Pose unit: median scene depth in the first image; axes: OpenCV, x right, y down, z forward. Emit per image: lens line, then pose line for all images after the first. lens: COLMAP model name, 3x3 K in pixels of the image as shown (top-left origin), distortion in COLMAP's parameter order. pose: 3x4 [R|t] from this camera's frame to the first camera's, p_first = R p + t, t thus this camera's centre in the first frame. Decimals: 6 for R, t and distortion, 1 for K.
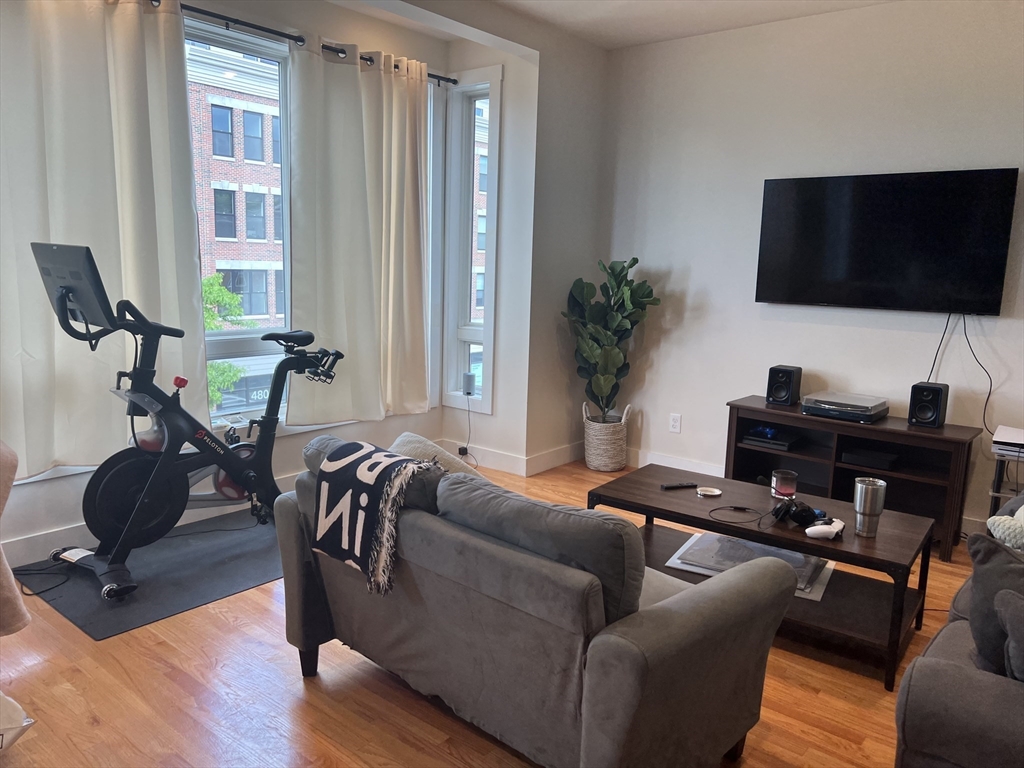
lens RADIAL K [[762.7, 0, 507.9], [0, 762.7, 388.4], [0, 0, 1]] dist [0.060378, -0.069414]
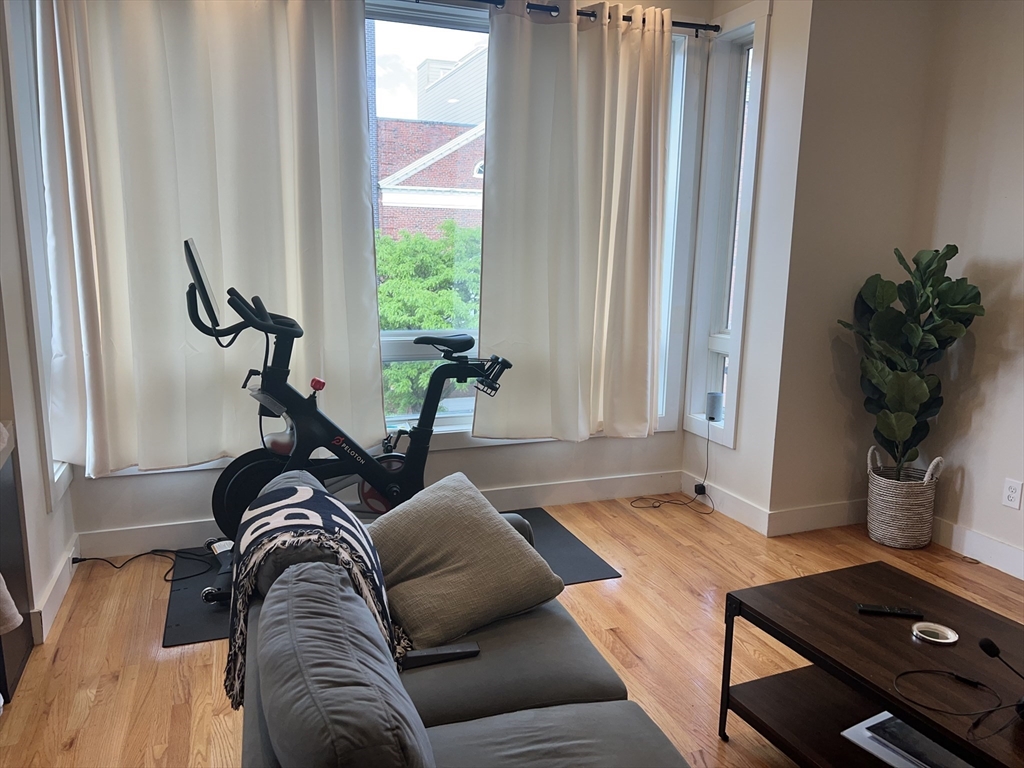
lens RADIAL K [[762.7, 0, 507.9], [0, 762.7, 388.4], [0, 0, 1]] dist [0.060378, -0.069414]
pose [[0.866281, 0.076184, -0.493713, 0.173890], [-0.074684, 0.996947, 0.022796, -0.030160], [0.493943, 0.017125, 0.869326, 0.213505]]
